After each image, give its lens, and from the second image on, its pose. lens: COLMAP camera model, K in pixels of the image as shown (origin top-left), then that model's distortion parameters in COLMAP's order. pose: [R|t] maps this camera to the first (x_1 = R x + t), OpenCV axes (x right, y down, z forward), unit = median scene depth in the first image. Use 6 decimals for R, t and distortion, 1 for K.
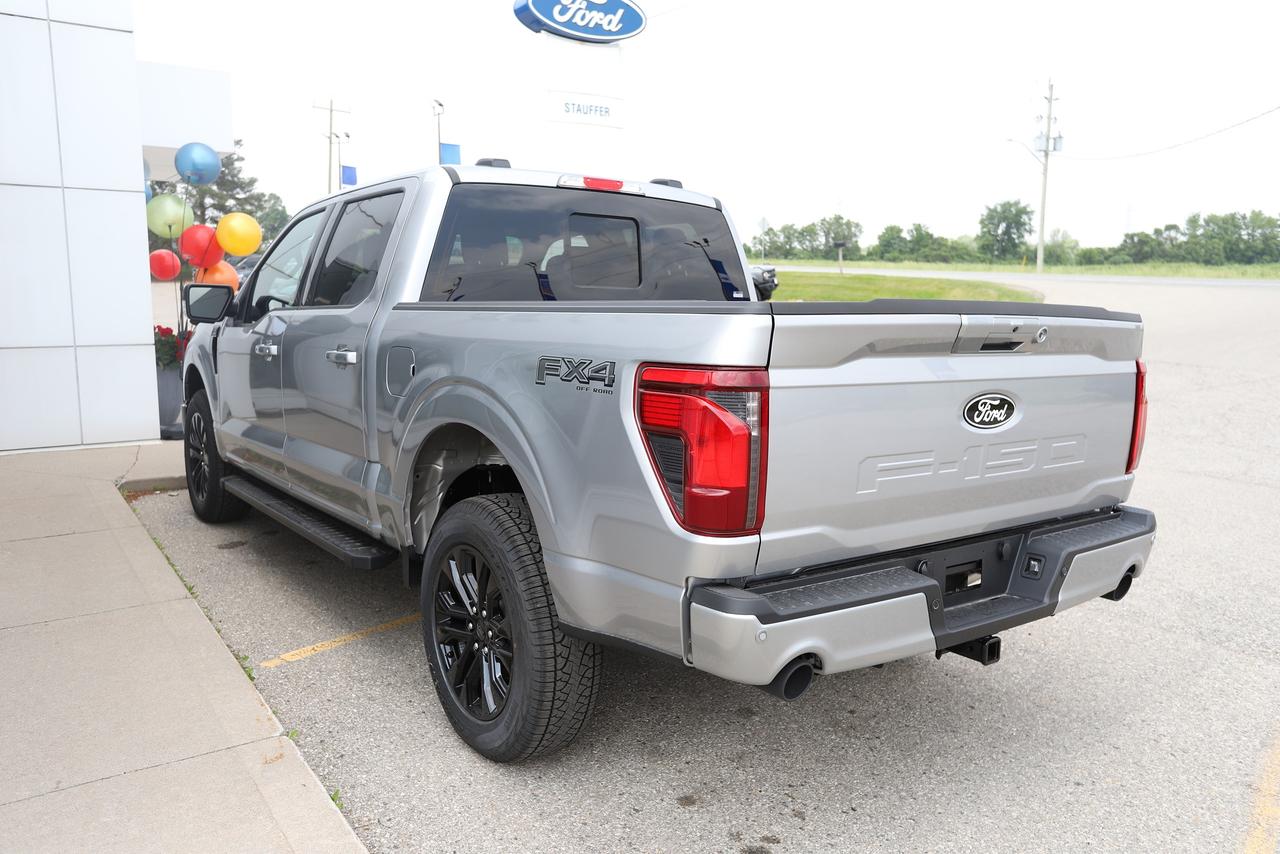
lens RADIAL K [[991.2, 0, 646.4], [0, 991.2, 423.7], [0, 0, 1]] dist [-0.046540, 0.083114]
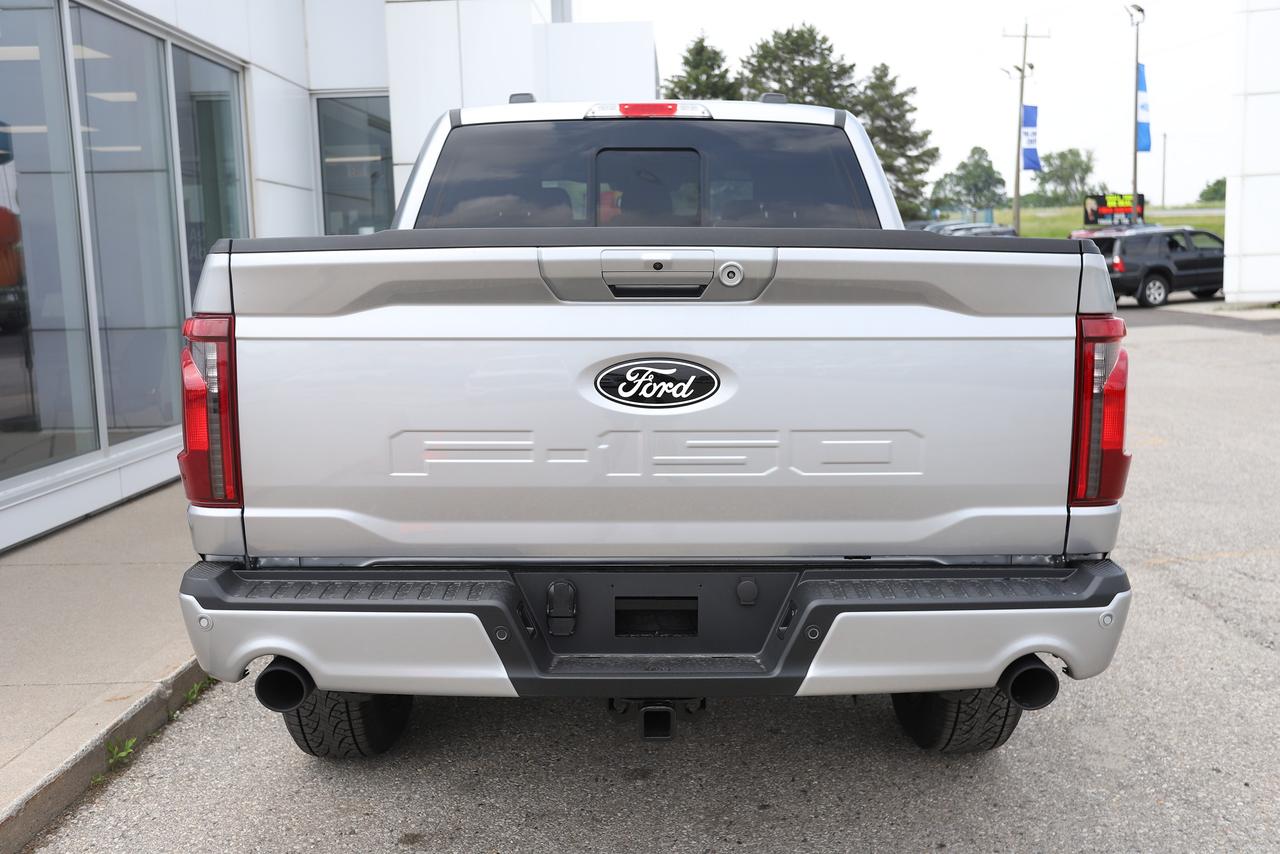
lens RADIAL K [[1226.3, 0, 645.5], [0, 1226.3, 428.9], [0, 0, 1]] dist [-0.005055, 0.088654]
pose [[0.808127, 0.050966, -0.586800, 0.758575], [-0.050620, 0.998573, 0.017017, 0.004697], [0.586830, 0.015952, 0.809553, 0.249322]]
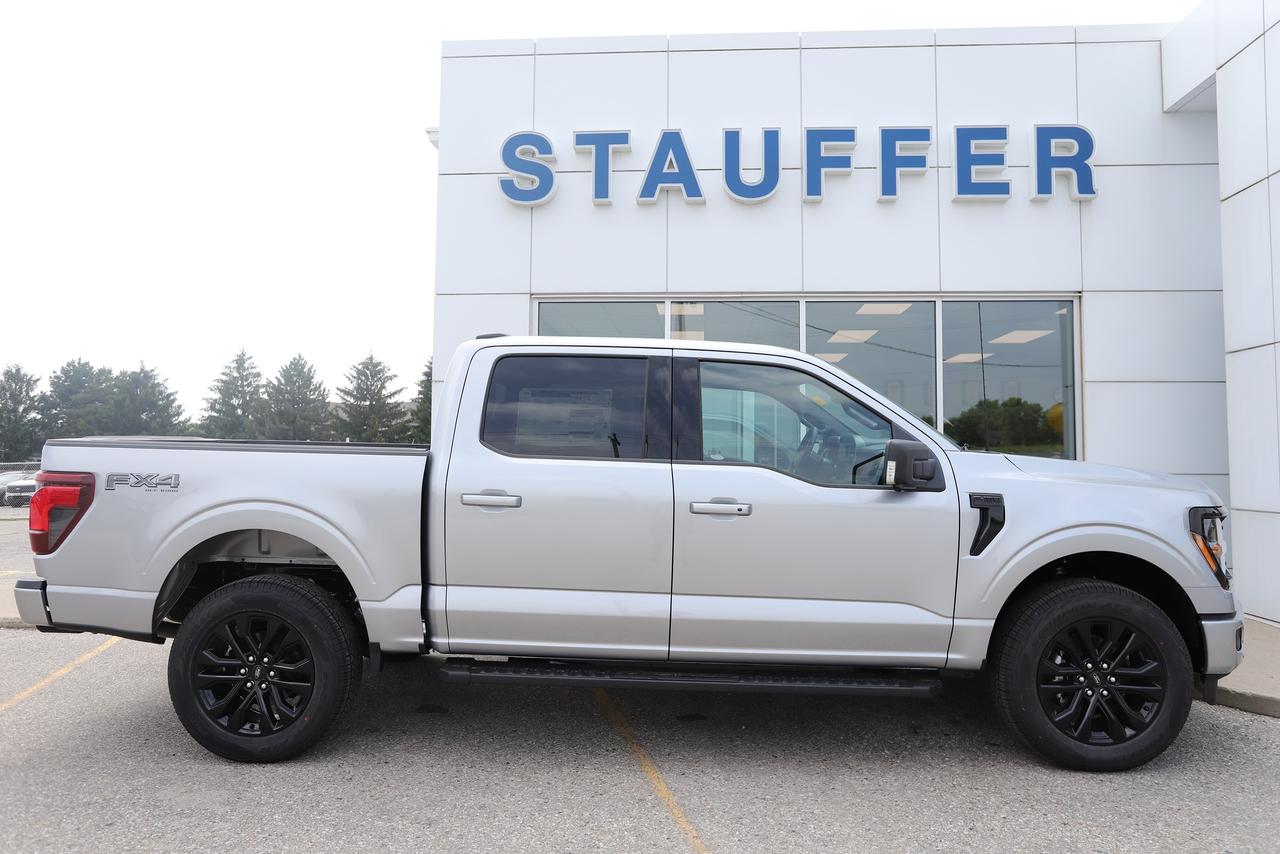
lens RADIAL K [[815.5, 0, 640.0], [0, 815.5, 427.0], [0, 0, 1]] dist [-0.003145, 0.000823]
pose [[-0.619634, -0.045163, -0.783591, 0.939541], [-0.121852, 0.991774, 0.039194, -0.295345], [0.775375, 0.119768, -0.620040, 2.527447]]
